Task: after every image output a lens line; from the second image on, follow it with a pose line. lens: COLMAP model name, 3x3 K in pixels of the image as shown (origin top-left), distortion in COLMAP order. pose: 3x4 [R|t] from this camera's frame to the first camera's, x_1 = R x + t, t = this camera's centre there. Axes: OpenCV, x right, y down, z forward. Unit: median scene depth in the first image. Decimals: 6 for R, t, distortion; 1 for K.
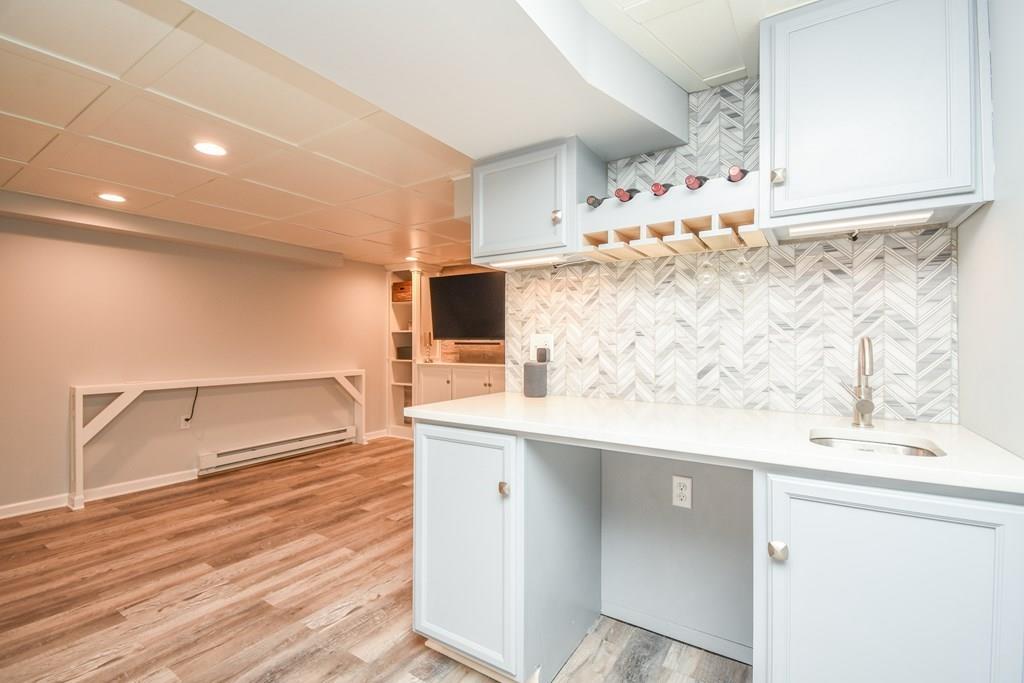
lens RADIAL K [[452.9, 0, 512.9], [0, 452.9, 340.9], [0, 0, 1]] dist [0.005682, -0.001173]
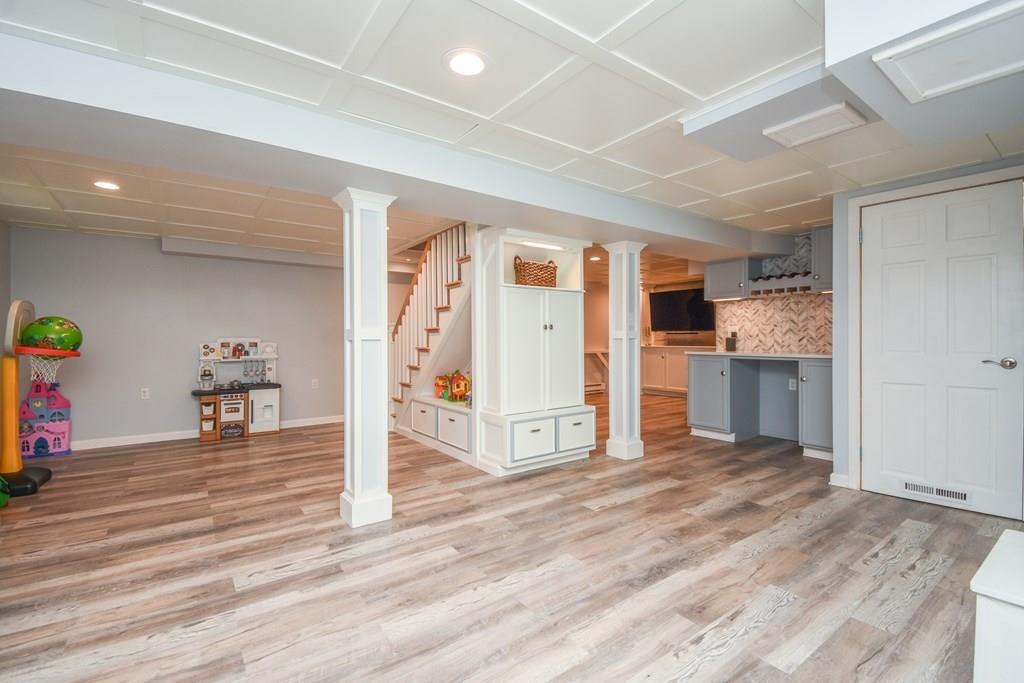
lens RADIAL K [[452.9, 0, 513.7], [0, 452.9, 339.4], [0, 0, 1]] dist [0.005682, -0.001173]
pose [[0.939494, -0.002003, -0.342558, -0.227853], [0.003989, 0.999979, 0.005094, 0.041466], [0.342541, -0.006153, 0.939483, -1.851512]]
